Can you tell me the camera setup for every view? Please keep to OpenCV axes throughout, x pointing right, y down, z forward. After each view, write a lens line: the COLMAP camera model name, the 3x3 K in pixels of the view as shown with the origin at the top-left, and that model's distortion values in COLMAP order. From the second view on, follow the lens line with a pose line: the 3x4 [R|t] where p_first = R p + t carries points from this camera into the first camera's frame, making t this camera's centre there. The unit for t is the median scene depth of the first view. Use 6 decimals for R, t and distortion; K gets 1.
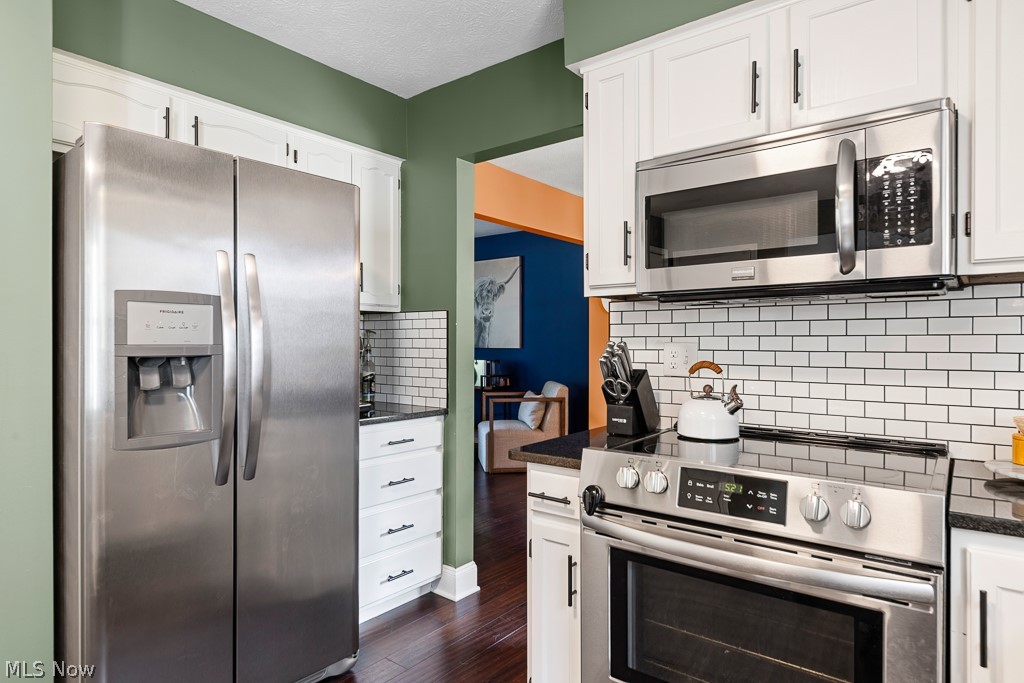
lens RADIAL K [[580.4, 0, 511.5], [0, 580.4, 340.5], [0, 0, 1]] dist [-0.011508, 0.000793]
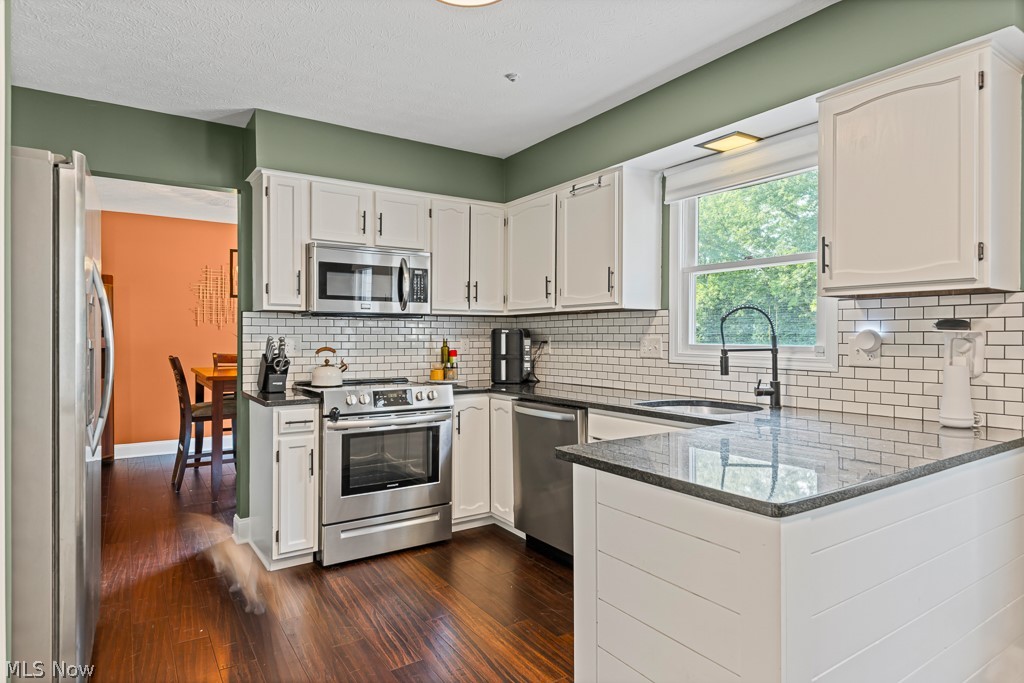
lens RADIAL K [[580.4, 0, 510.9], [0, 580.4, 340.9], [0, 0, 1]] dist [-0.011508, 0.000793]
pose [[0.303713, -0.006991, 0.952738, -1.550653], [-0.004000, 0.999955, 0.008613, -0.005564], [-0.952755, -0.006427, 0.303672, -0.211478]]
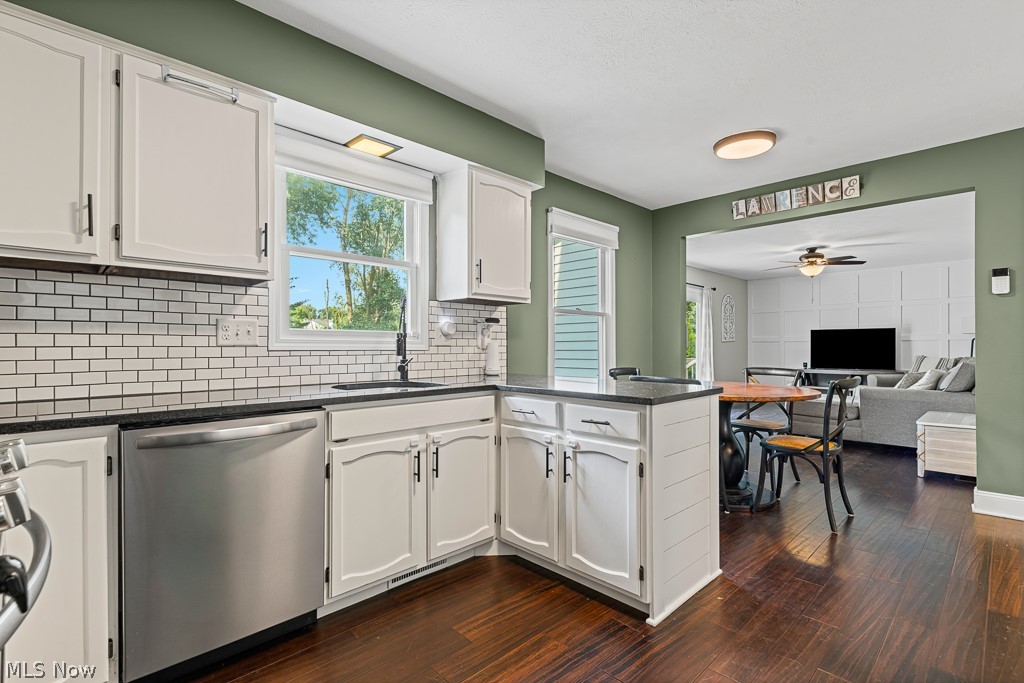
lens RADIAL K [[471.2, 0, 507.9], [0, 471.2, 347.1], [0, 0, 1]] dist [-0.001183, -0.001832]
pose [[-0.991998, -0.001783, 0.126240, -0.283705], [-0.001634, 0.999998, 0.001285, 0.076445], [-0.126242, 0.001068, -0.991999, 1.250365]]
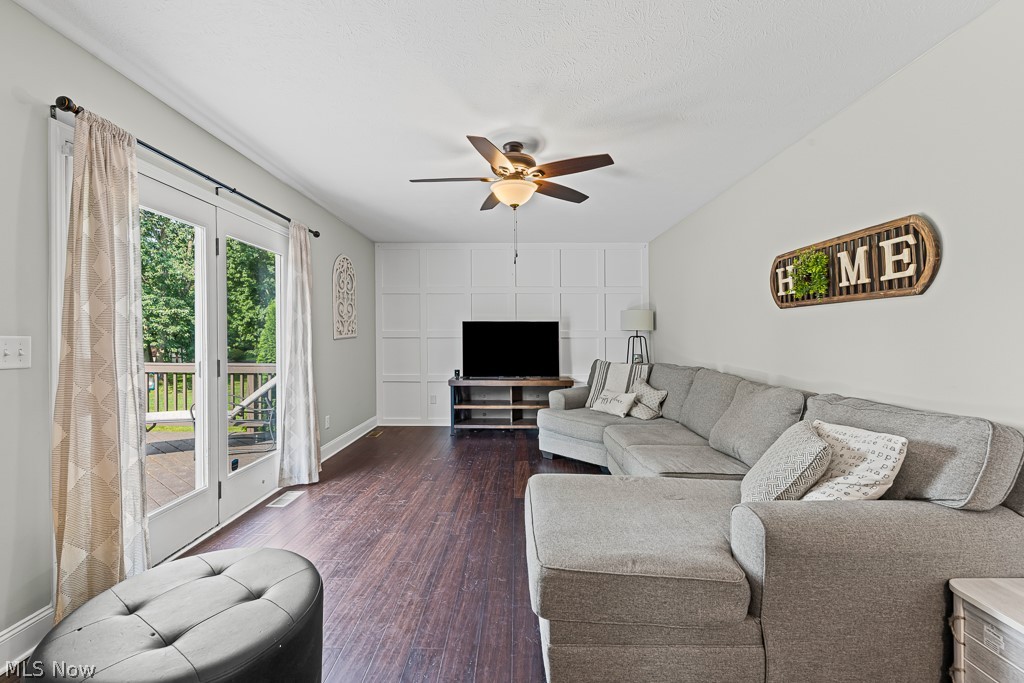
lens RADIAL K [[422.4, 0, 515.1], [0, 422.4, 337.0], [0, 0, 1]] dist [0.004216, -0.001907]
pose [[-0.777212, -0.003100, -0.629231, -1.441421], [-0.004157, 0.999991, 0.000208, -0.012246], [0.629225, 0.002778, -0.777218, -2.190057]]
